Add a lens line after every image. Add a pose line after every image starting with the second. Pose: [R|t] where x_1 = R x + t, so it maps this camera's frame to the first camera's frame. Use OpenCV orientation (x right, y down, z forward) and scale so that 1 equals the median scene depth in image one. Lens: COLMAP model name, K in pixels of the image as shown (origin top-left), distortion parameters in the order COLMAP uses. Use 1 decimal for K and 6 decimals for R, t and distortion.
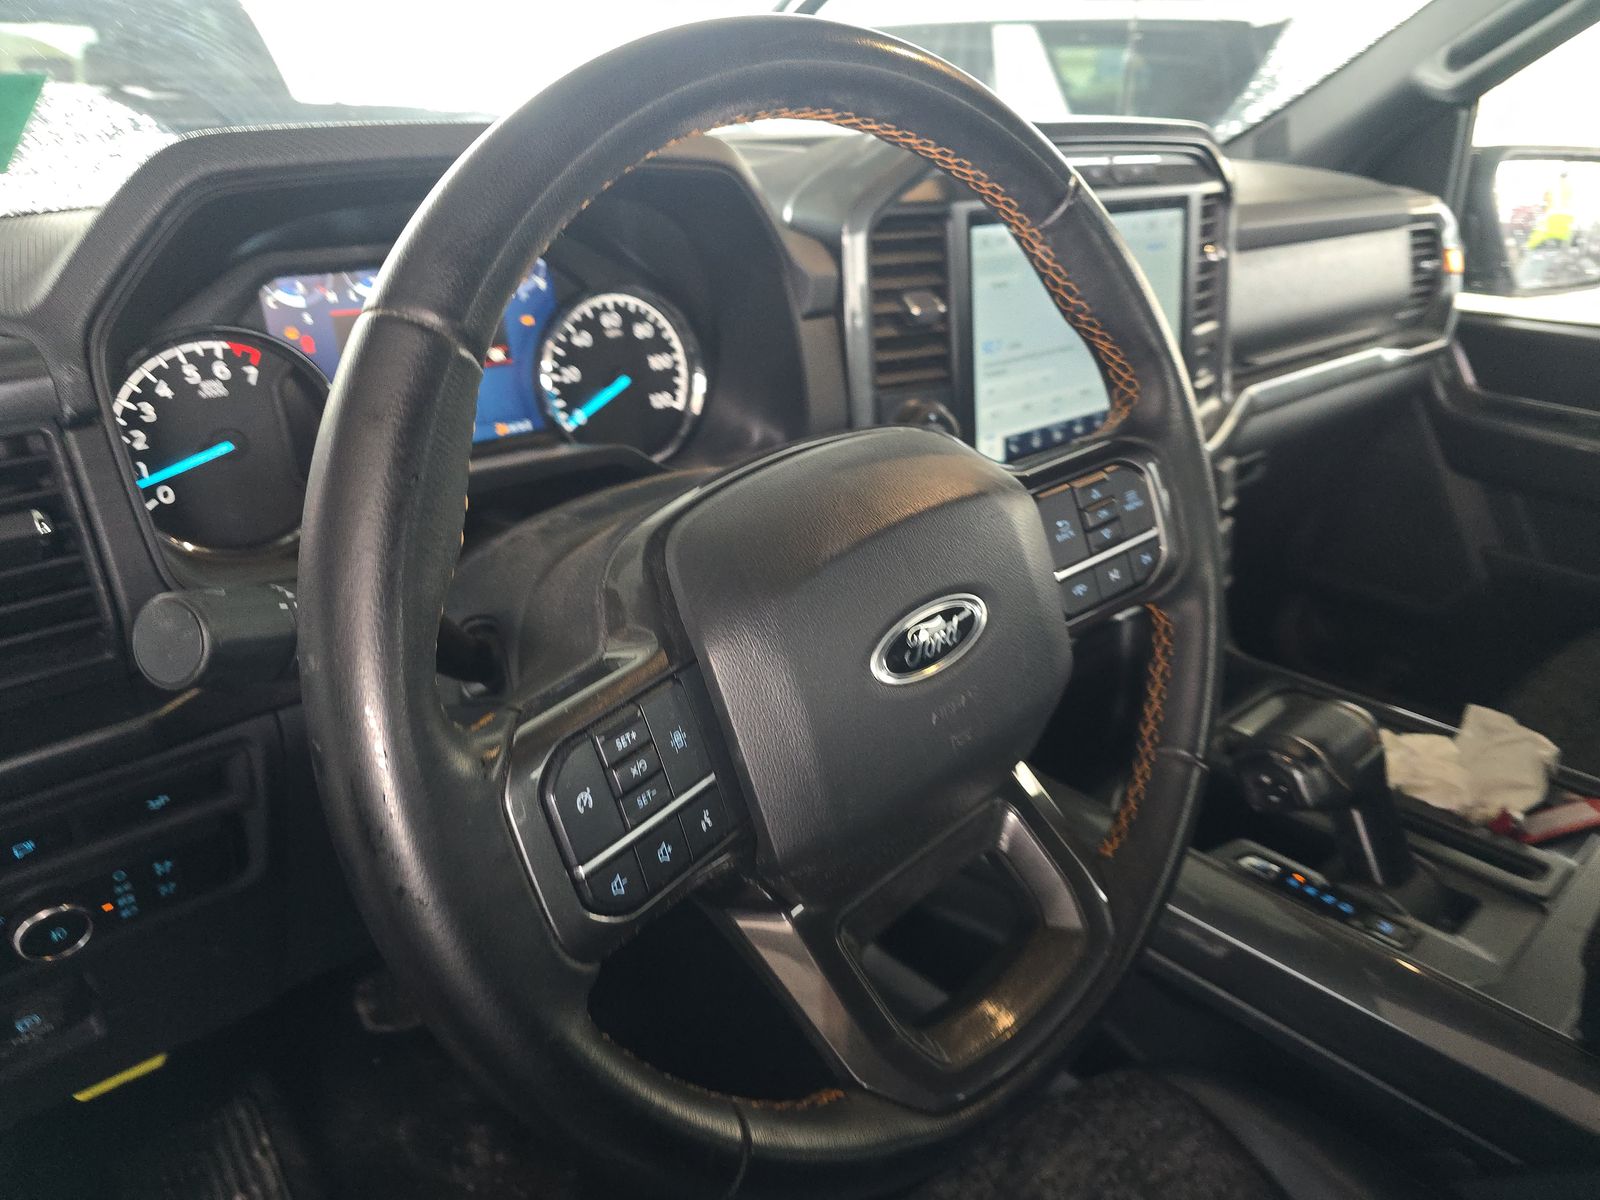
lens RADIAL K [[1119.9, 0, 794.0], [0, 1119.9, 600.7], [0, 0, 1]] dist [0.037577, -0.034445]
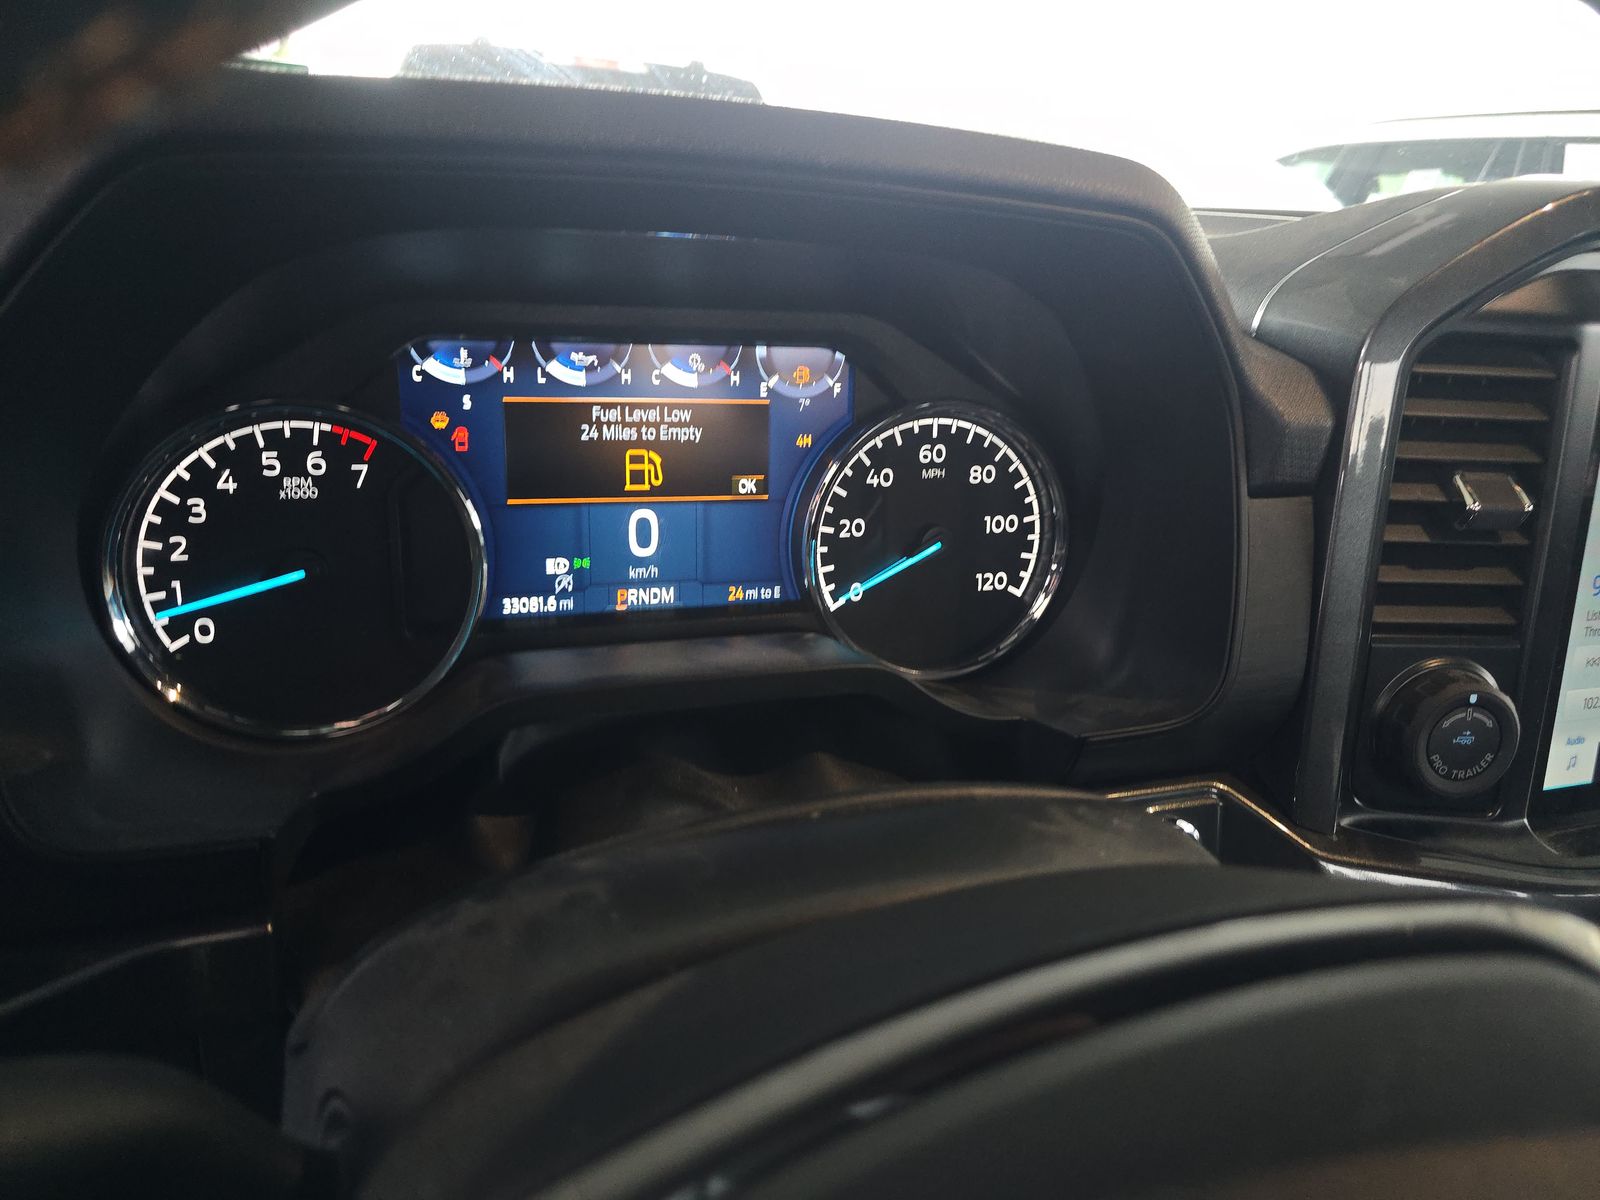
lens RADIAL K [[1119.9, 0, 785.6], [0, 1119.9, 606.6], [0, 0, 1]] dist [0.037577, -0.034445]
pose [[0.919642, 0.178539, -0.349832, -0.000095], [-0.205227, 0.977879, -0.040436, -0.122872], [0.334874, 0.108982, 0.935939, 0.387493]]
